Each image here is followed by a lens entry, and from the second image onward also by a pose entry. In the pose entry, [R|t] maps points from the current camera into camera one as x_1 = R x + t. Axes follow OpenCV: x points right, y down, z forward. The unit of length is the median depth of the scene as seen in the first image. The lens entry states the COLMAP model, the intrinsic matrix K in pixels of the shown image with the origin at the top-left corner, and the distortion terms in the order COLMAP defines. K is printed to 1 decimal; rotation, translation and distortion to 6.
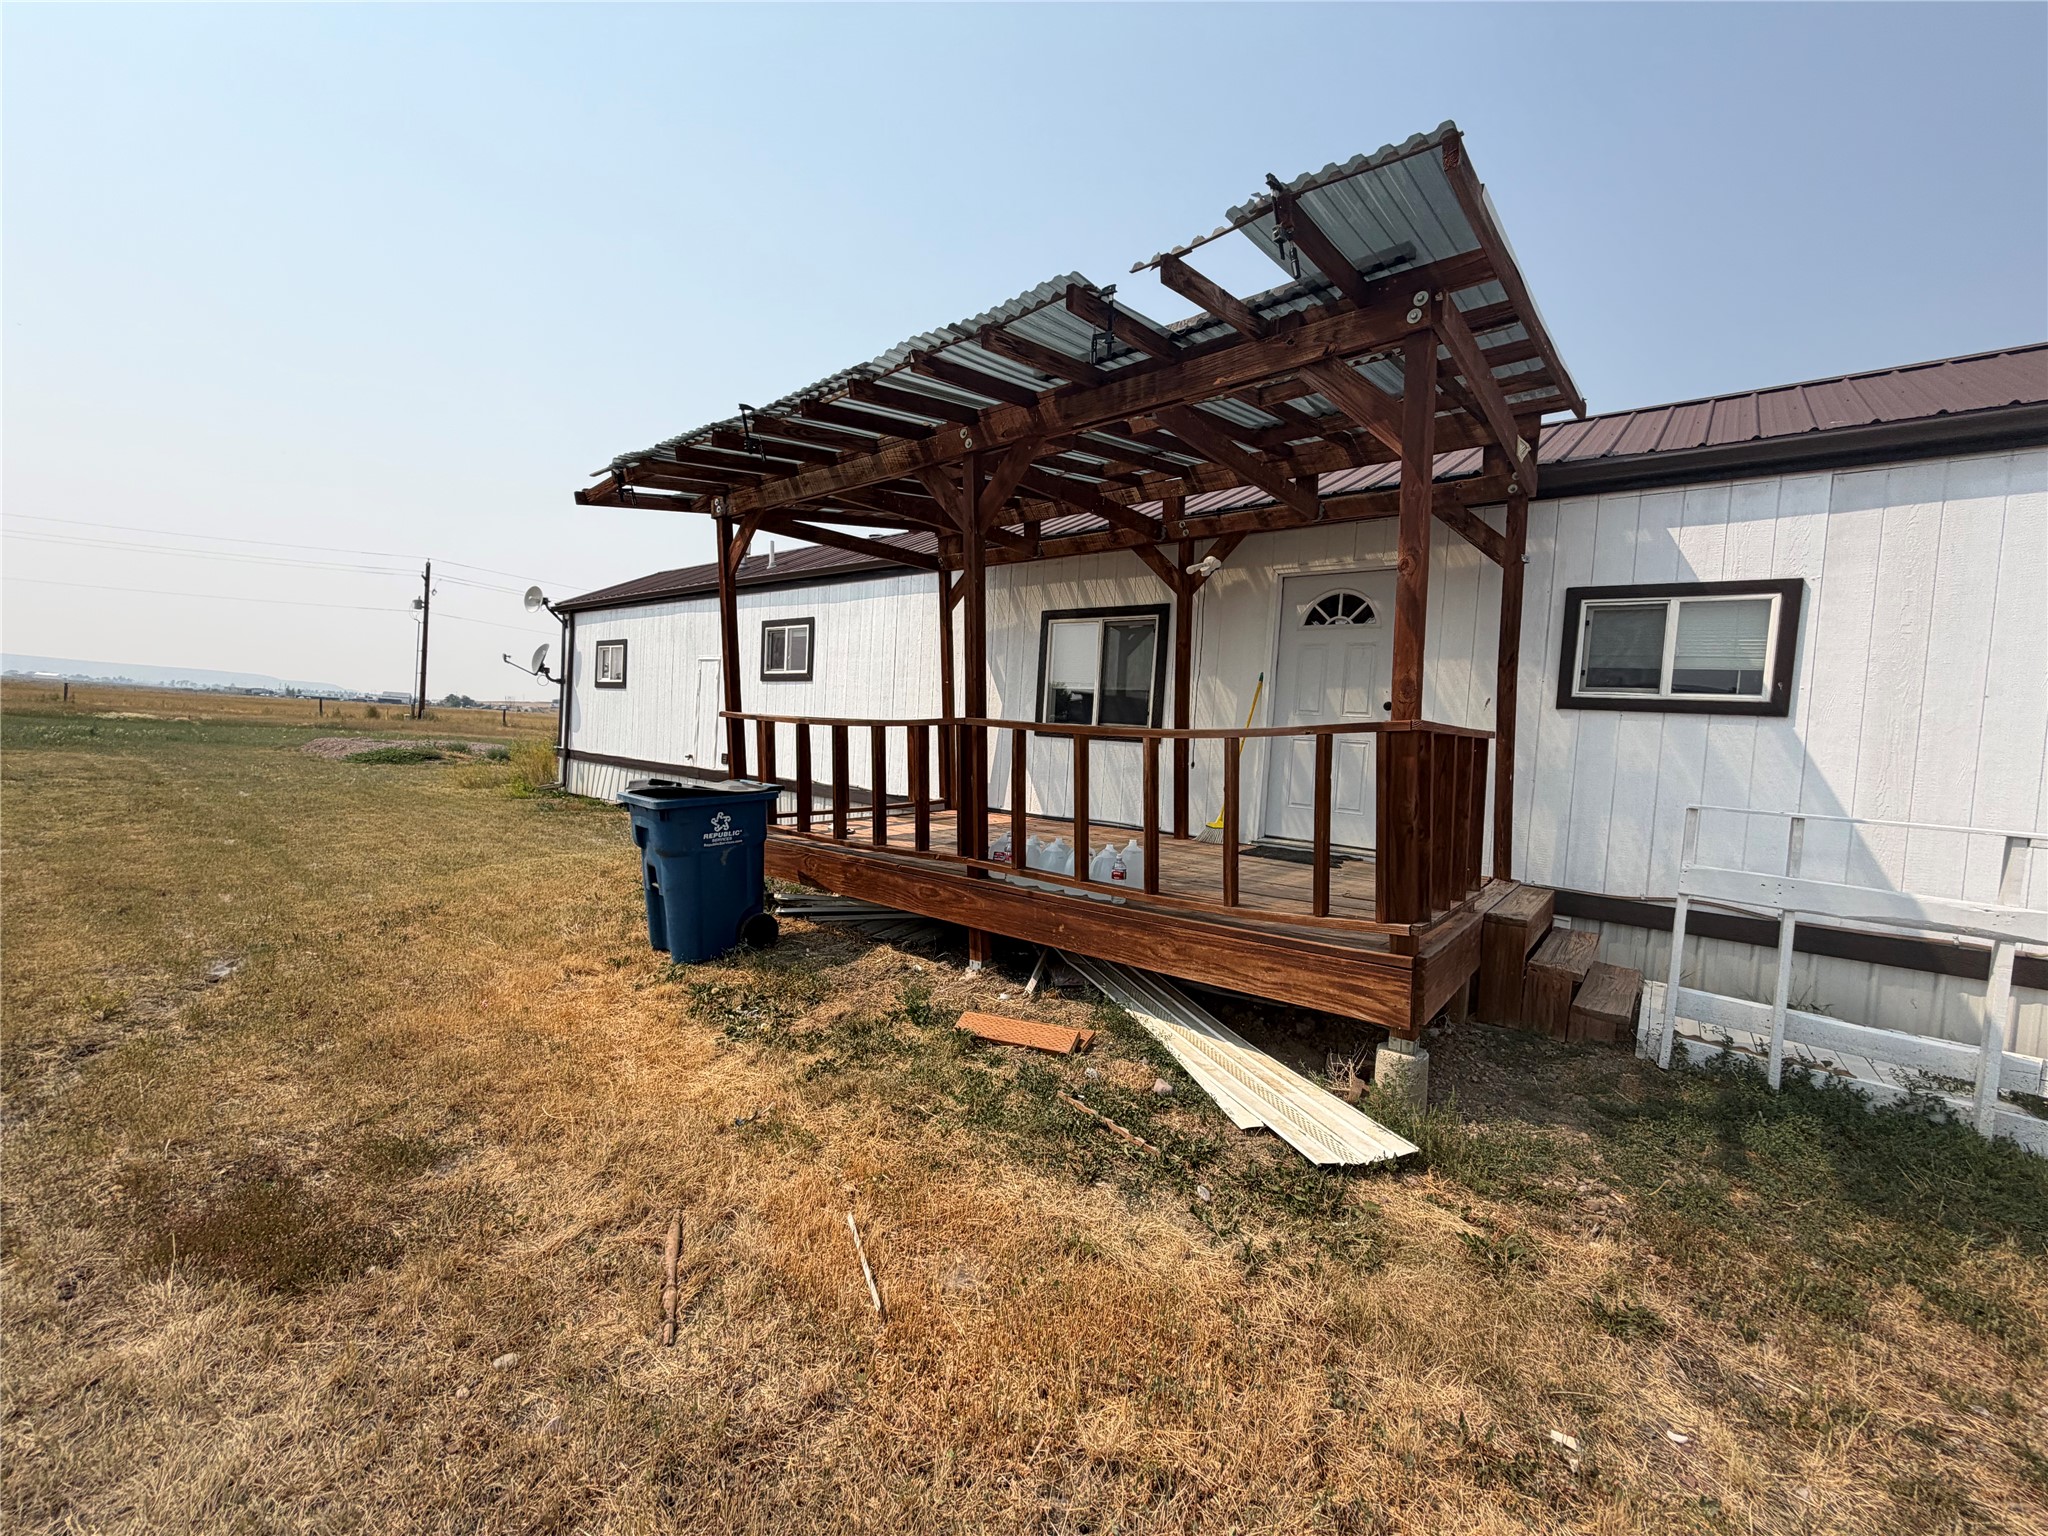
lens RADIAL K [[813.7, 0, 1031.6], [0, 813.7, 762.3], [0, 0, 1]] dist [-0.001509, 0.000383]
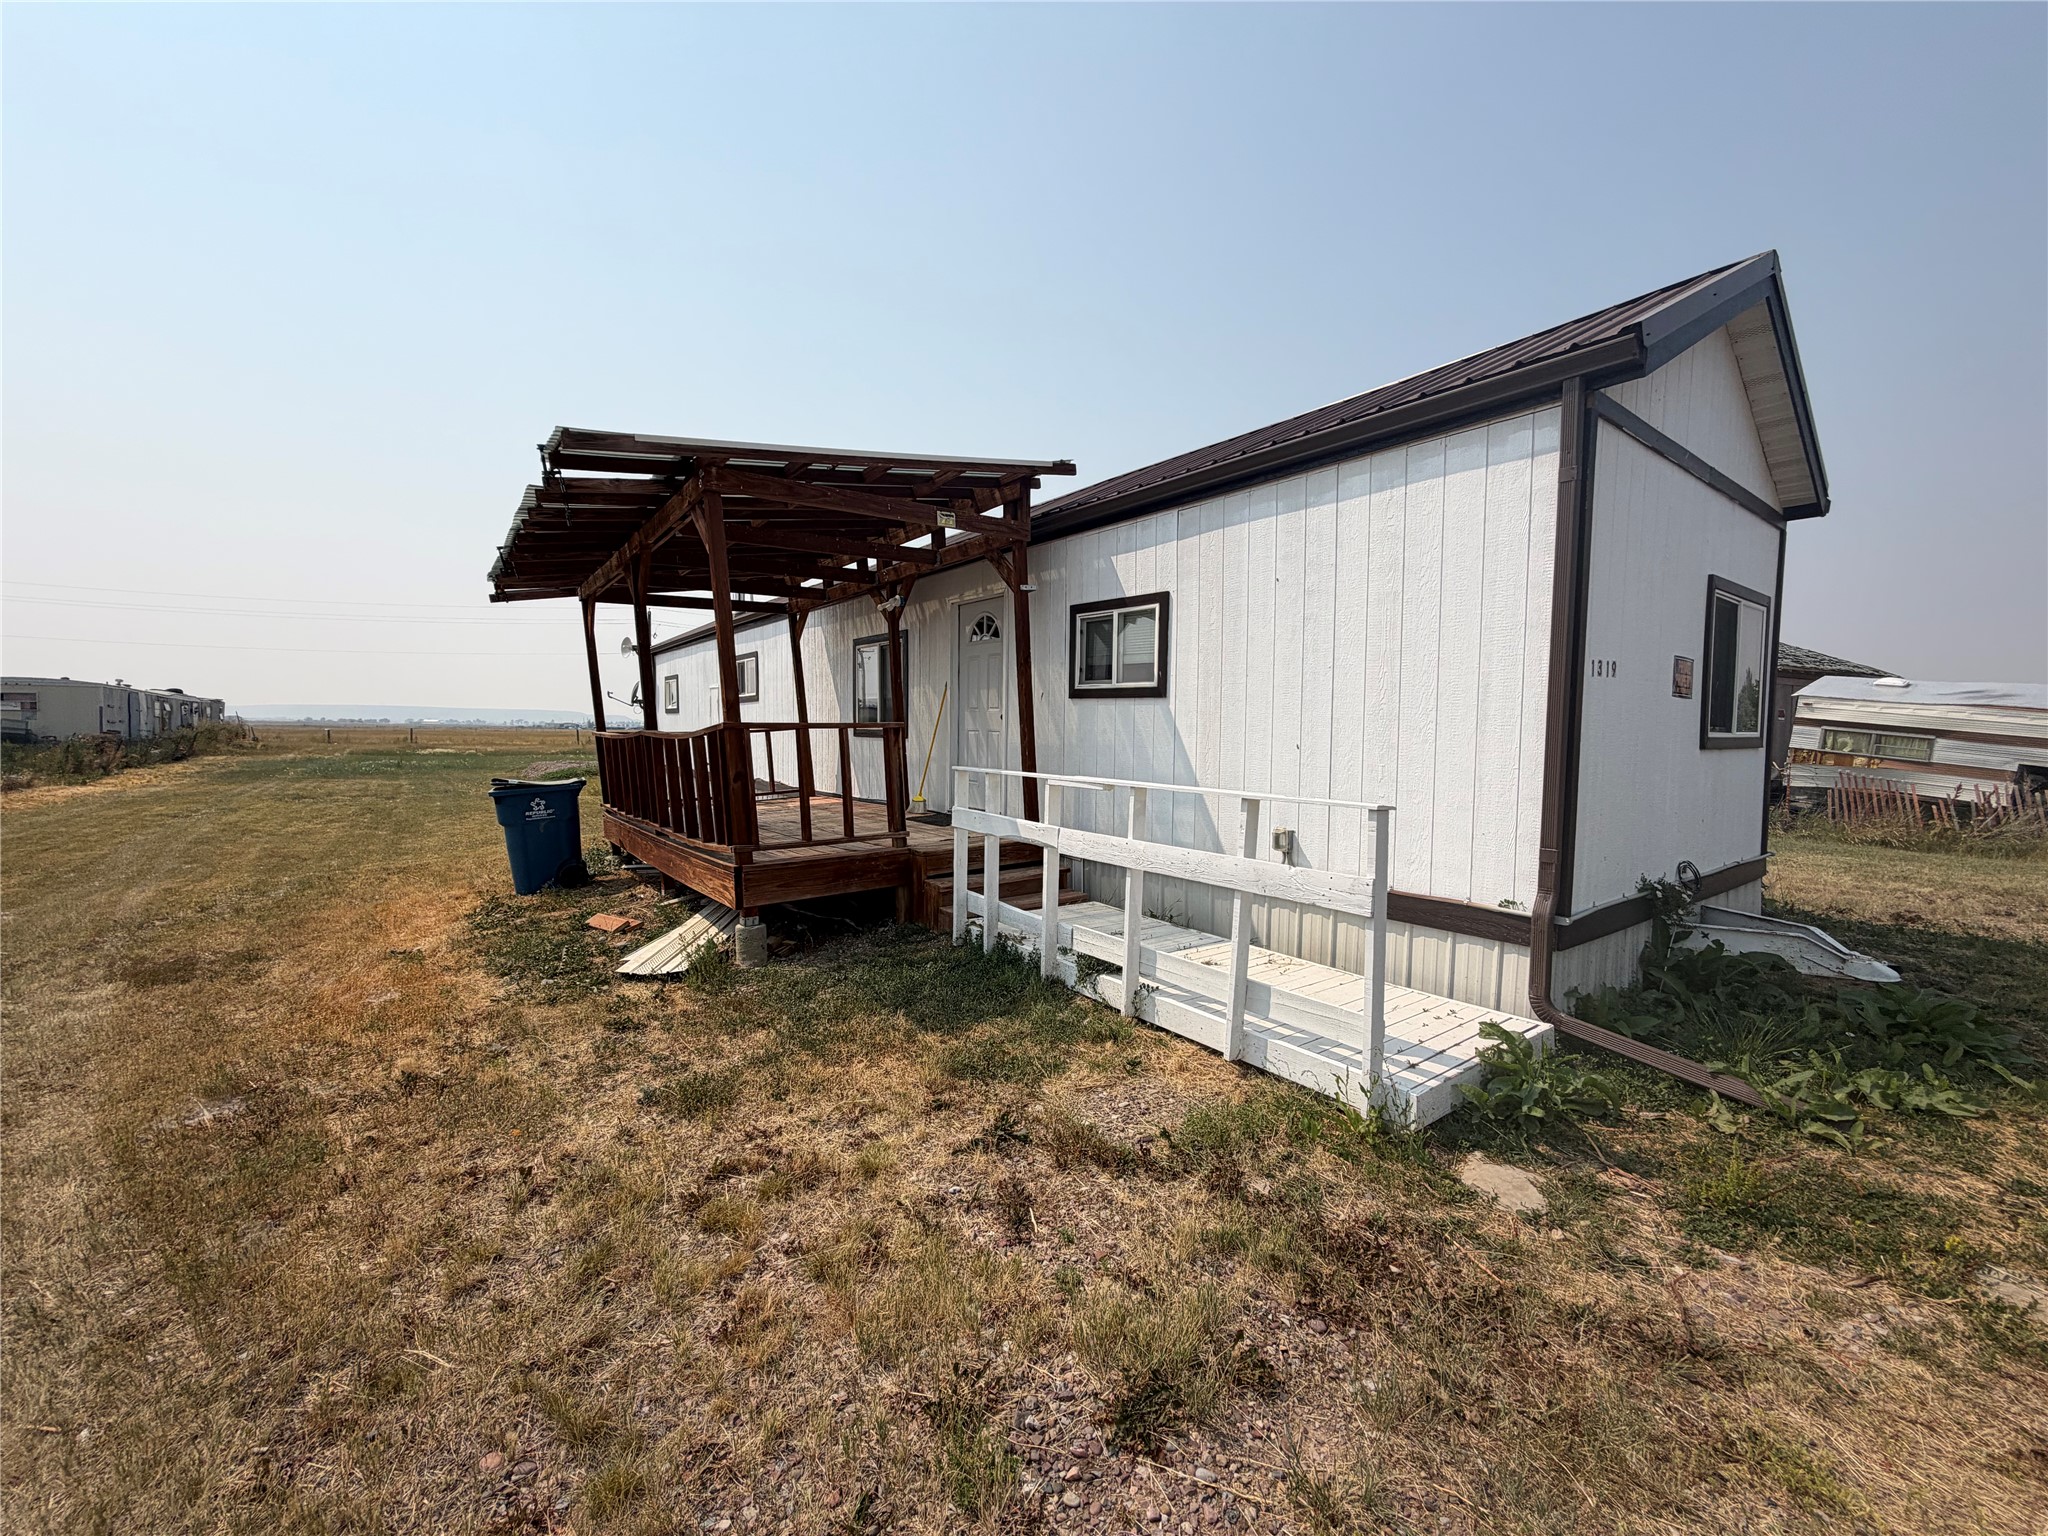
lens RADIAL K [[813.7, 0, 1033.3], [0, 813.7, 763.9], [0, 0, 1]] dist [-0.001509, 0.000383]
pose [[0.970240, -0.041745, -0.238522, 0.904388], [0.042610, 0.999091, -0.001529, 0.038314], [0.238369, -0.008680, 0.971136, -0.283486]]
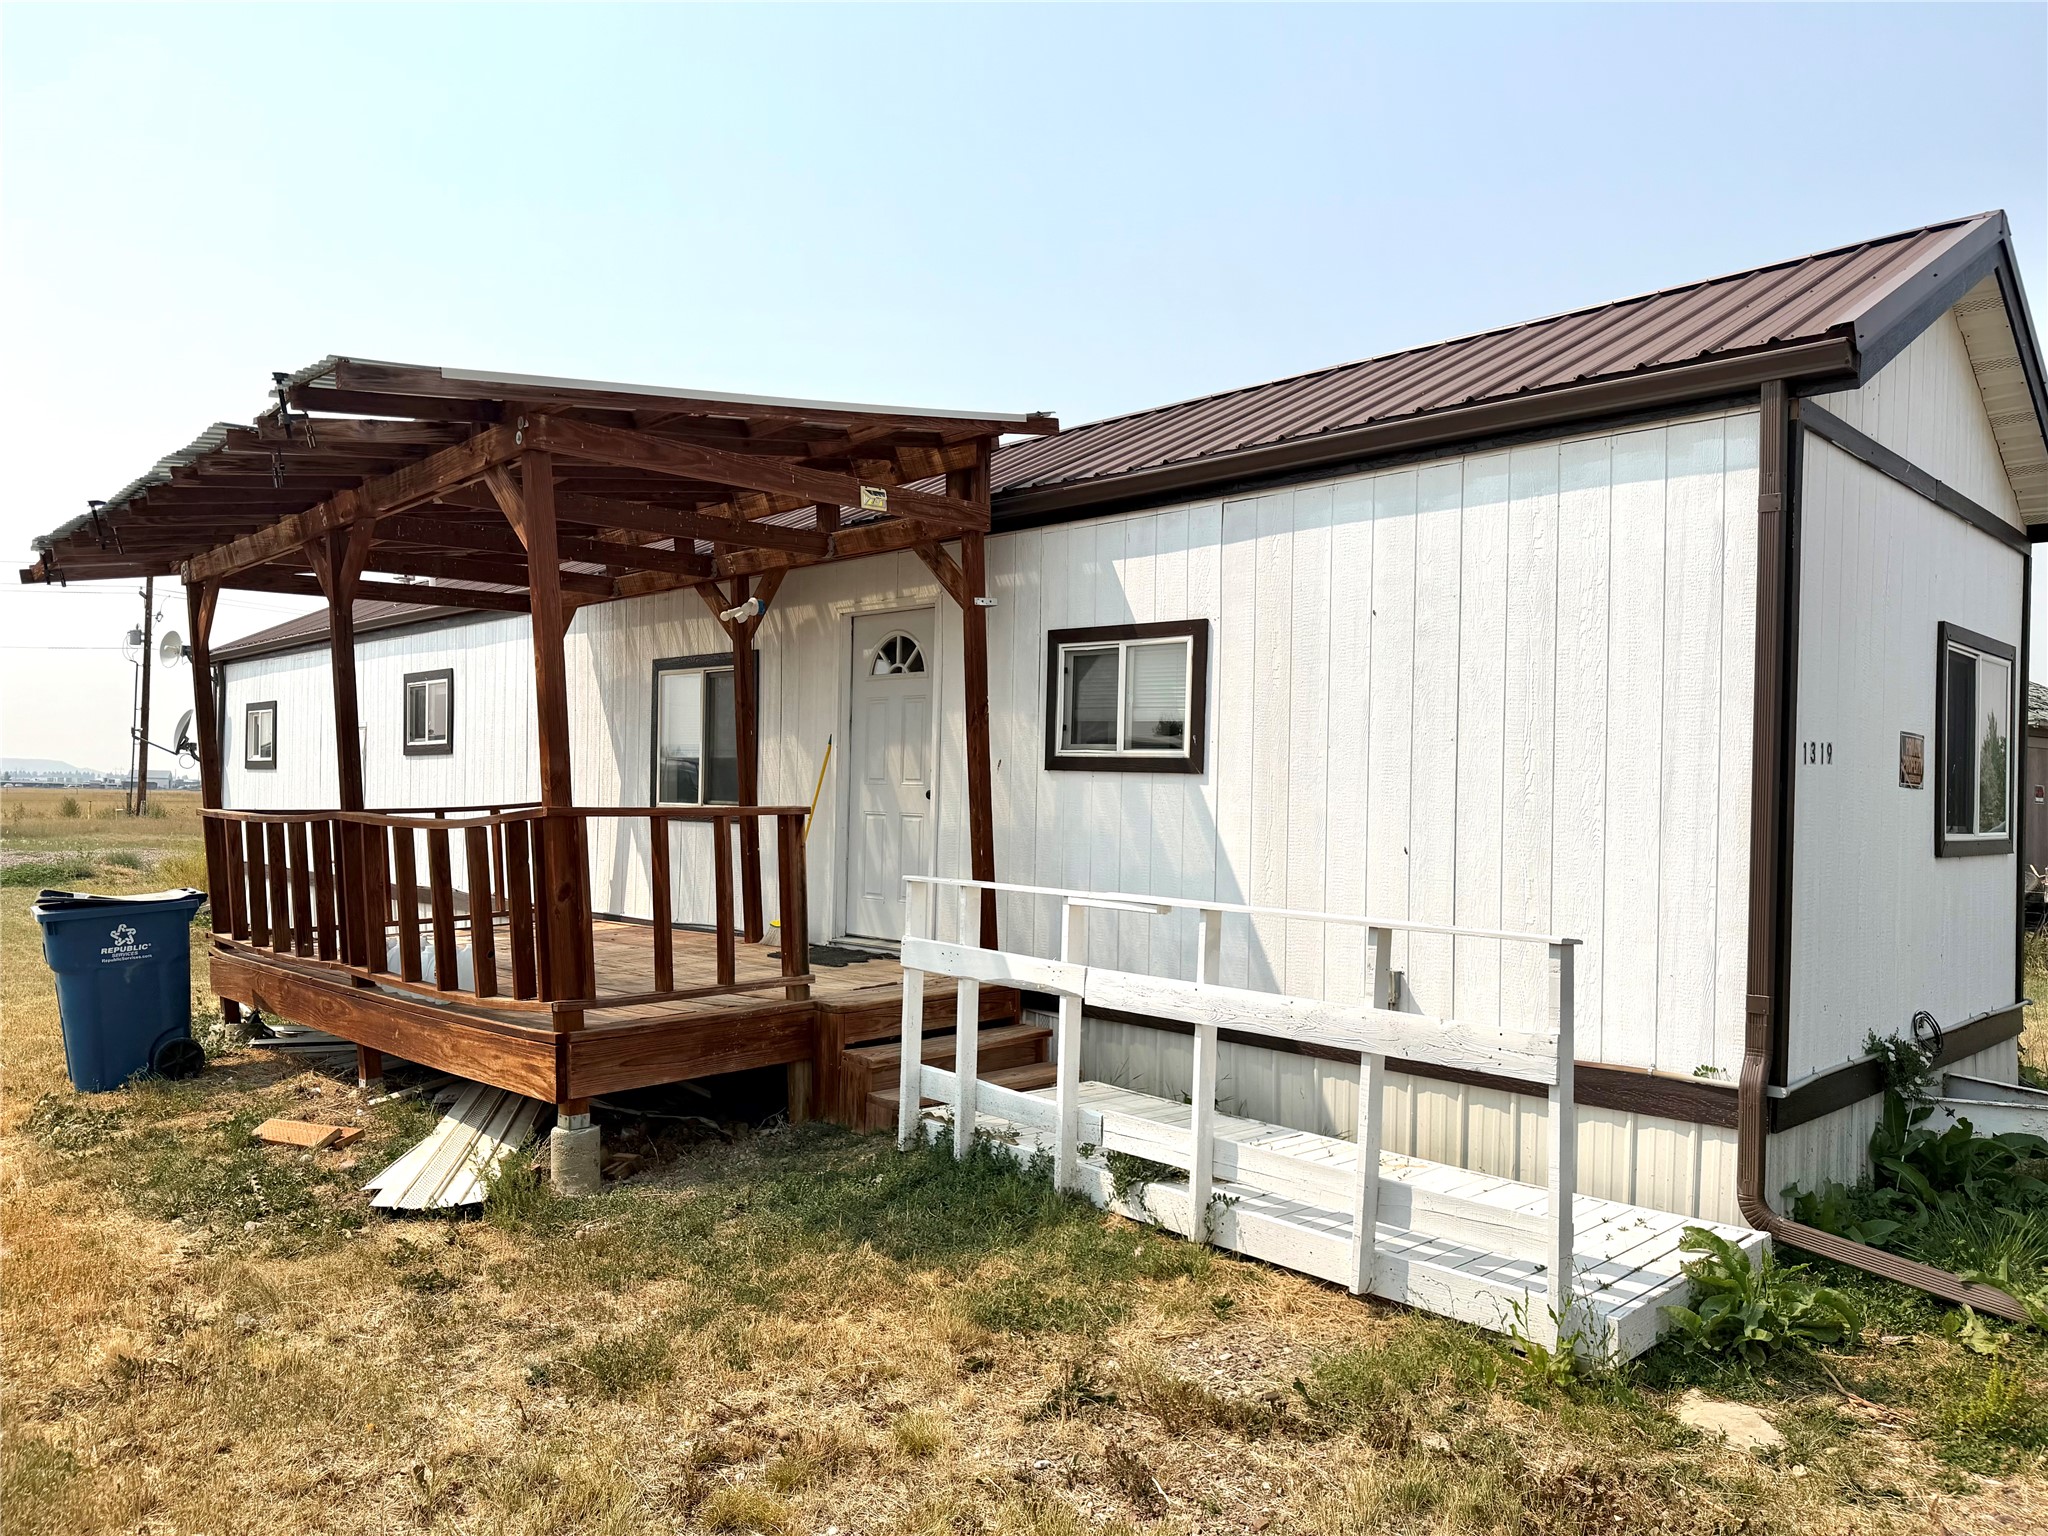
lens RADIAL K [[1423.8, 0, 1036.3], [0, 1423.8, 776.0], [0, 0, 1]] dist [0.033657, -0.042957]
pose [[0.993433, -0.042760, -0.106128, 0.801311], [0.037309, 0.997907, -0.052826, 0.018450], [0.108164, 0.048520, 0.992948, -0.484061]]
